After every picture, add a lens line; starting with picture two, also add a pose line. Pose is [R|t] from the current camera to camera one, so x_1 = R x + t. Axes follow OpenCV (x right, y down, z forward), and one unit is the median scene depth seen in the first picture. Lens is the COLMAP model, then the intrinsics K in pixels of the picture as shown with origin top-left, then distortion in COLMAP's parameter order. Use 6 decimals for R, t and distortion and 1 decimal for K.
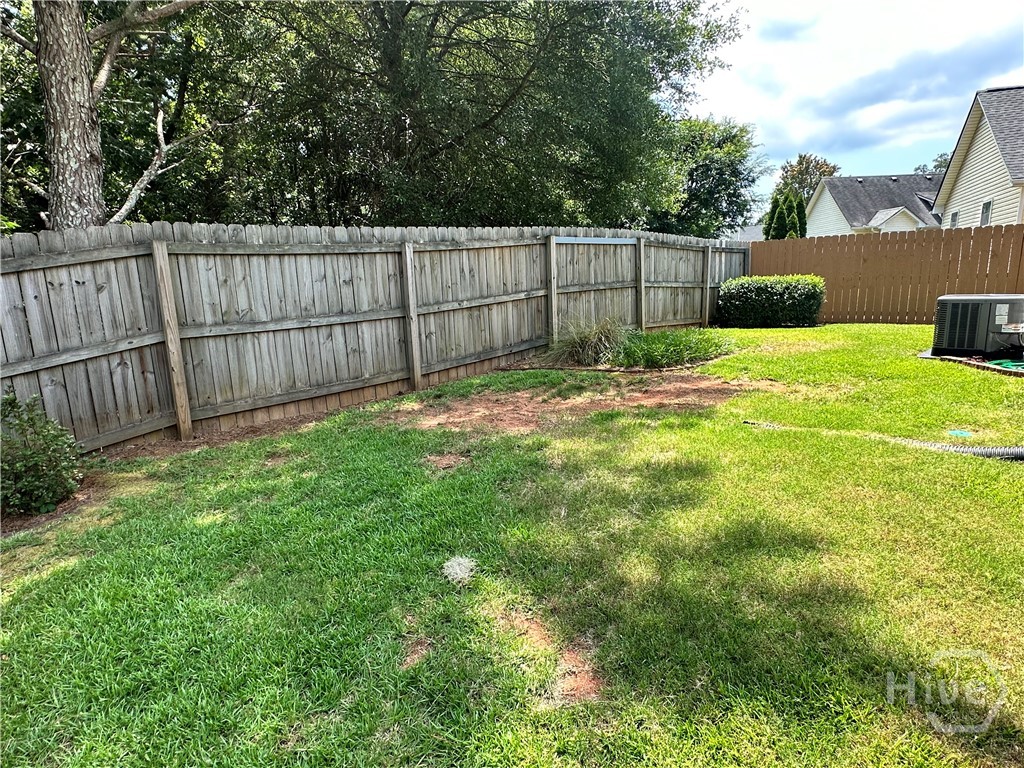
lens RADIAL K [[557.3, 0, 511.4], [0, 557.3, 383.5], [0, 0, 1]] dist [-0.007747, -0.001282]
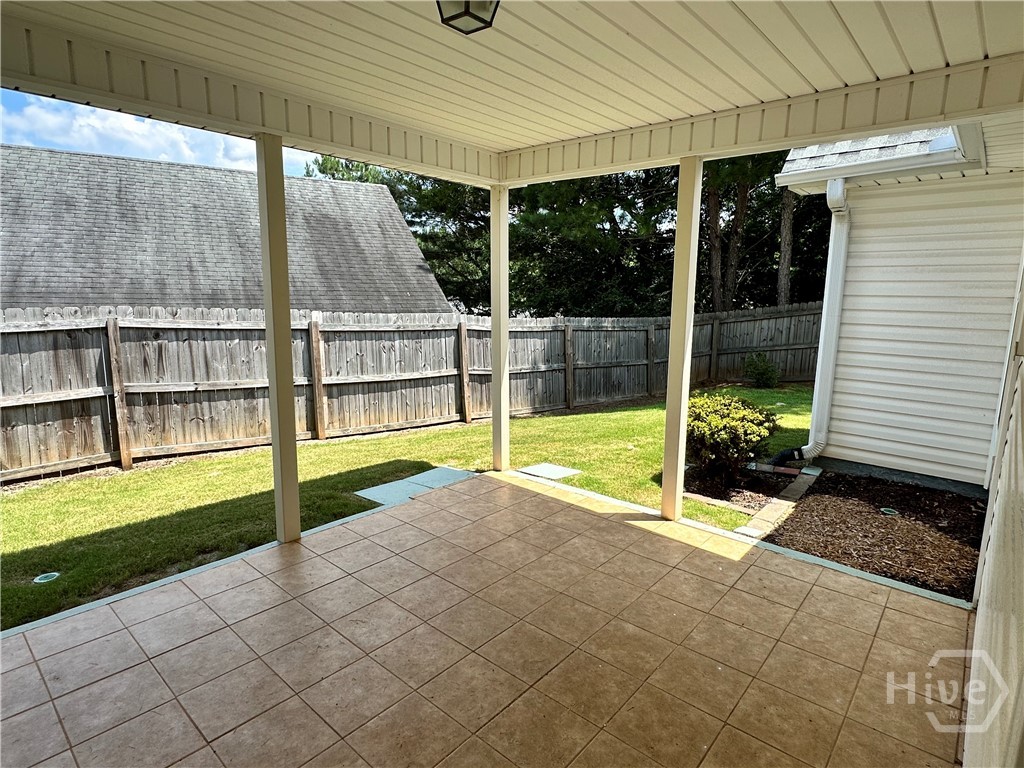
lens RADIAL K [[557.3, 0, 515.0], [0, 557.3, 384.6], [0, 0, 1]] dist [-0.007747, -0.001282]
pose [[0.056124, 0.198839, -0.978424, 1.421879], [-0.195652, 0.963159, 0.184514, -0.074656], [0.979066, 0.181075, 0.092959, -0.470801]]
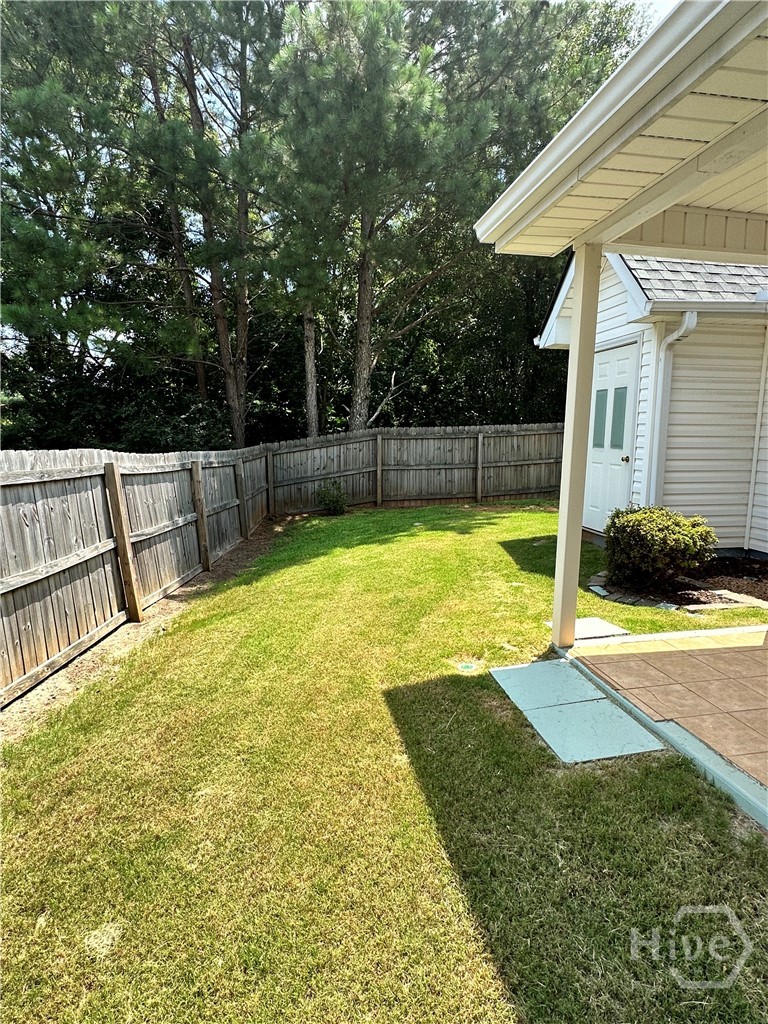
lens RADIAL K [[557.3, 0, 385.9], [0, 557.3, 514.6], [0, 0, 1]] dist [-0.007747, -0.001282]
pose [[0.815033, 0.117638, -0.567347, 0.809852], [-0.133987, 0.990898, 0.012979, 0.081551], [0.563710, 0.065439, 0.823376, -0.995347]]
